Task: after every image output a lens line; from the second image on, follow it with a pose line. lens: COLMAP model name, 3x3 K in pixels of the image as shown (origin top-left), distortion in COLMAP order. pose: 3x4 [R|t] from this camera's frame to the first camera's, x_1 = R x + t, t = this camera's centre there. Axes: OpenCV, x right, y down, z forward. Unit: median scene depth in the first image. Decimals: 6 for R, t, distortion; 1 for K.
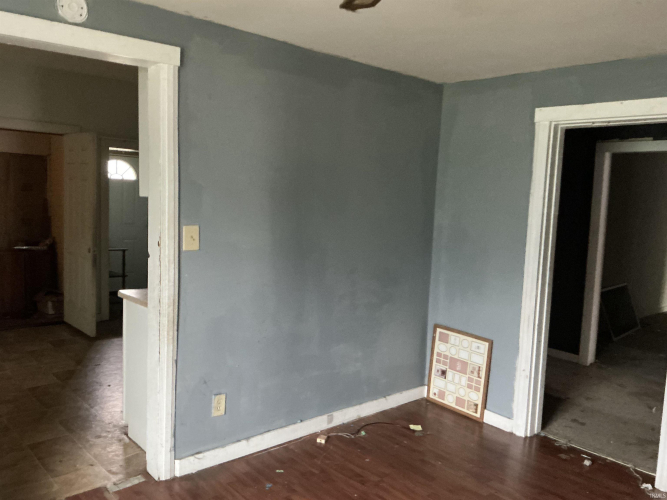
lens RADIAL K [[551.6, 0, 330.6], [0, 551.6, 246.0], [0, 0, 1]] dist [0.006042, -0.050253]
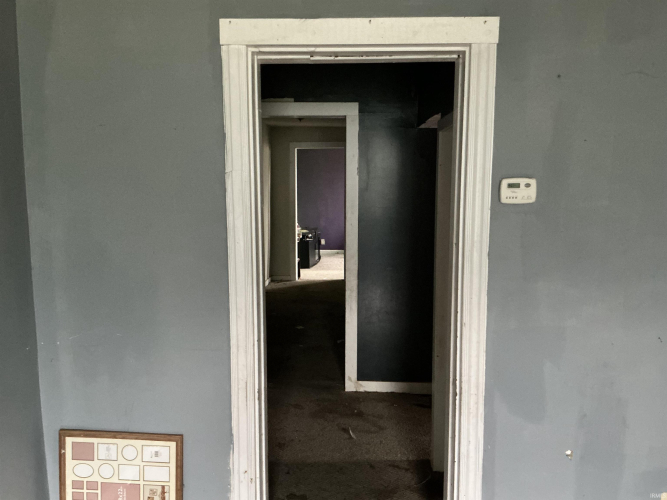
lens RADIAL K [[551.6, 0, 335.5], [0, 551.6, 249.3], [0, 0, 1]] dist [0.006042, -0.050253]
pose [[0.692627, -0.127127, 0.710004, 0.027609], [0.093234, 0.991867, 0.086643, -0.055947], [-0.715244, 0.006185, 0.698847, 0.528191]]
